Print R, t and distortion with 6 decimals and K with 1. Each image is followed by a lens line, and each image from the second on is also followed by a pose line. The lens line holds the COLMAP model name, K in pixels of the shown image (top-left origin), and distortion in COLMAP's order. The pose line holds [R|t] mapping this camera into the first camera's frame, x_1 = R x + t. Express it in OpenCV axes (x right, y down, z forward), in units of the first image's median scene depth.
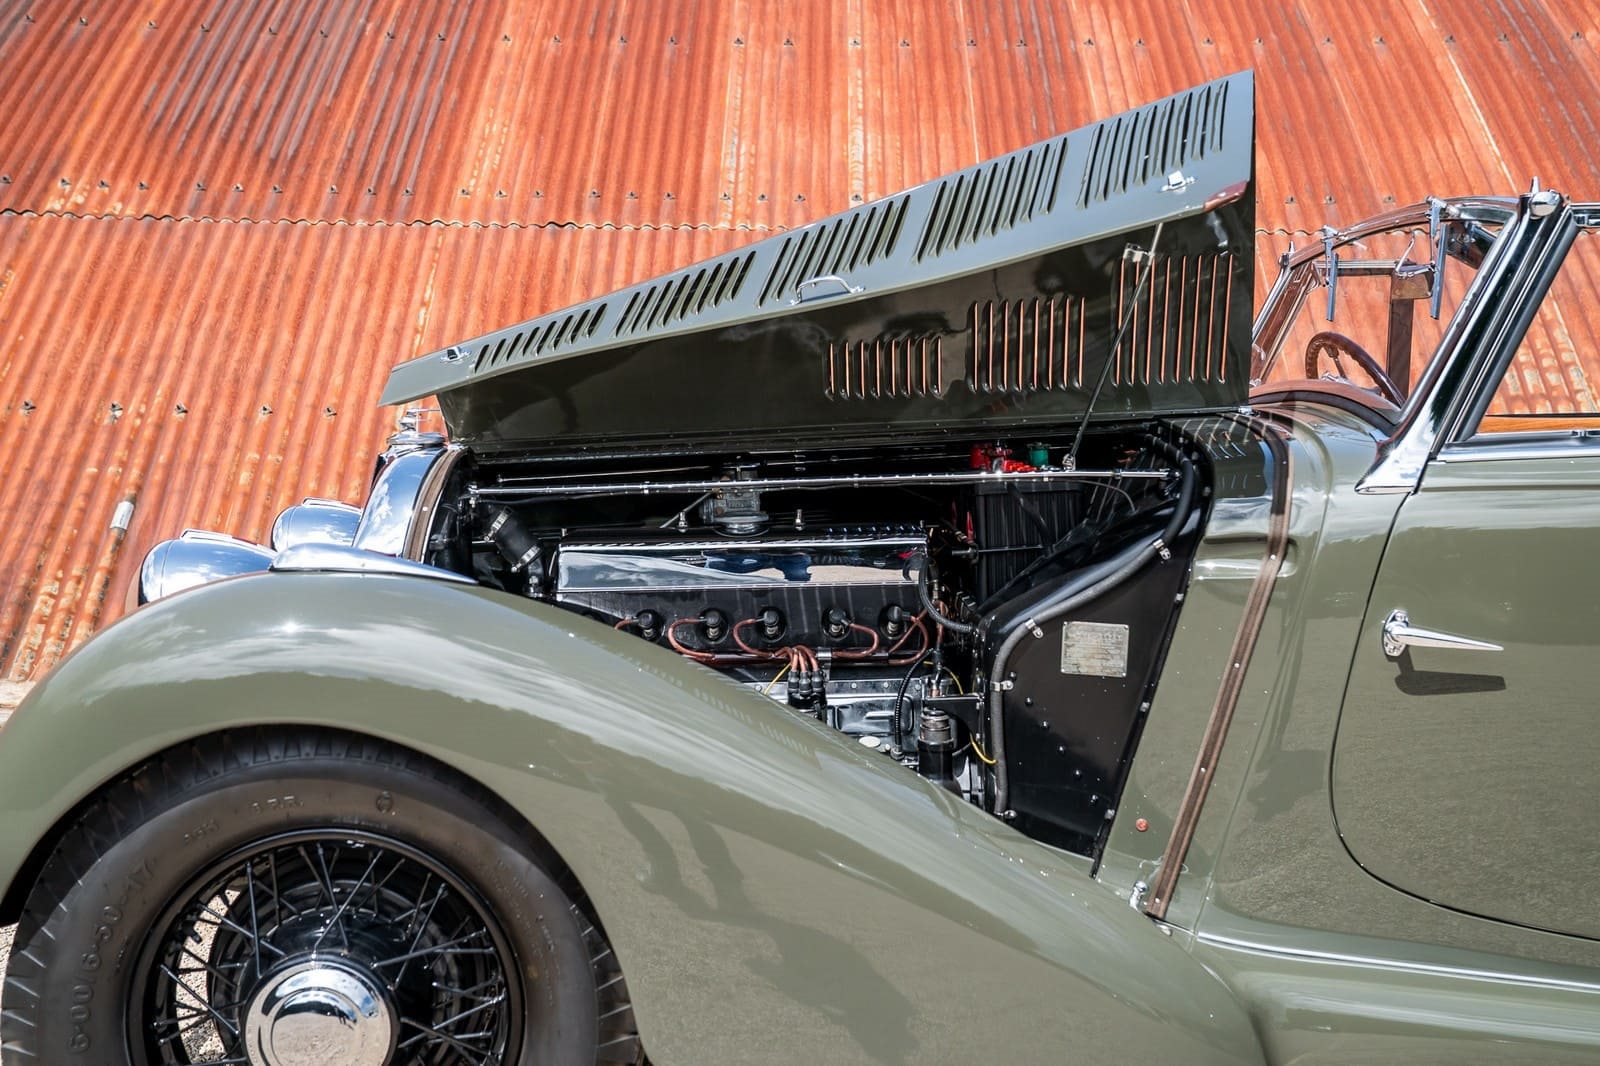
lens RADIAL K [[1781.5, 0, 800.0], [0, 1781.5, 533.0], [0, 0, 1]] dist [0.012239, 0.333726]
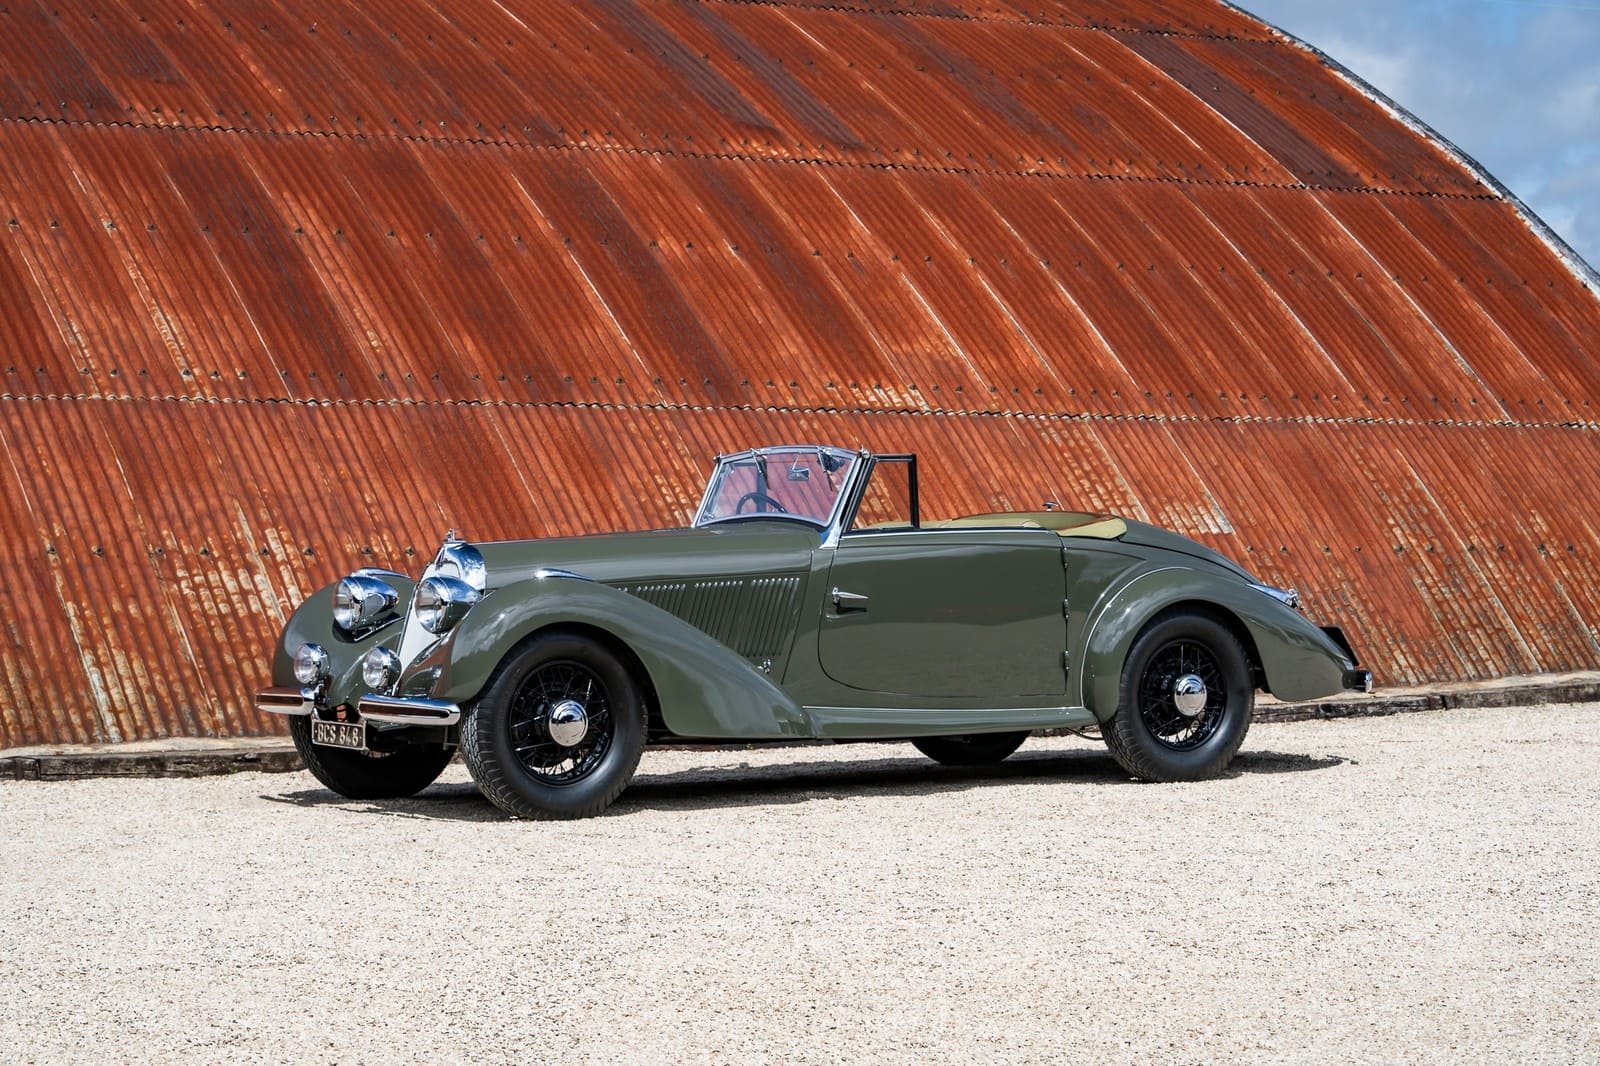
lens RADIAL K [[4120.5, 0, 800.0], [0, 4120.5, 533.0], [0, 0, 1]] dist [-0.215067, 0.321996]
pose [[0.843407, -0.014621, 0.537076, -1.116281], [0.061324, 0.995717, -0.069194, 0.139091], [-0.533764, 0.091295, 0.840691, -1.556595]]
